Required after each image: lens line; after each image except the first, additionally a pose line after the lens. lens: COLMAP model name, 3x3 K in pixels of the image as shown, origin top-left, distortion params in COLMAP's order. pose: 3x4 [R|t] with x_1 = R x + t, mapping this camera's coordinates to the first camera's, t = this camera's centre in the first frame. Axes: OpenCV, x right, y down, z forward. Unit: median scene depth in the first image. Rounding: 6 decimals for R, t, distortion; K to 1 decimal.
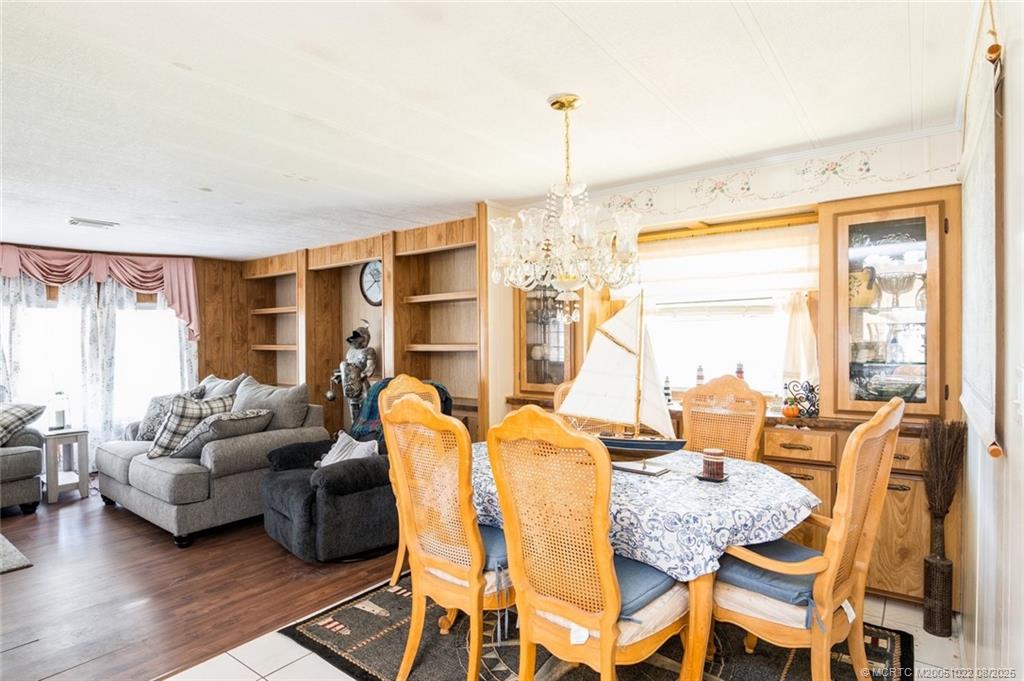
lens RADIAL K [[546.0, 0, 512.0], [0, 546.0, 340.5], [0, 0, 1]] dist [-0.029354, 0.000666]
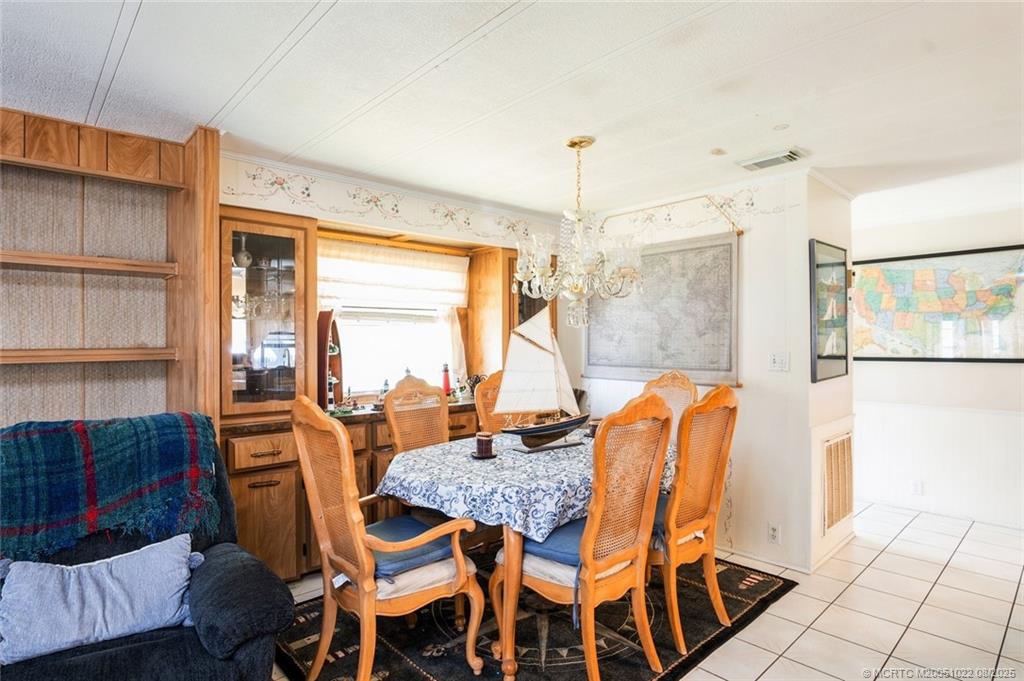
lens RADIAL K [[554.4, 0, 523.5], [0, 554.4, 337.2], [0, 0, 1]] dist [-0.022388, 0.000410]
pose [[0.155473, 0.020950, 0.987618, -0.455782], [0.007469, 0.999722, -0.022383, 0.007826], [-0.987812, 0.010856, 0.155273, 0.381112]]
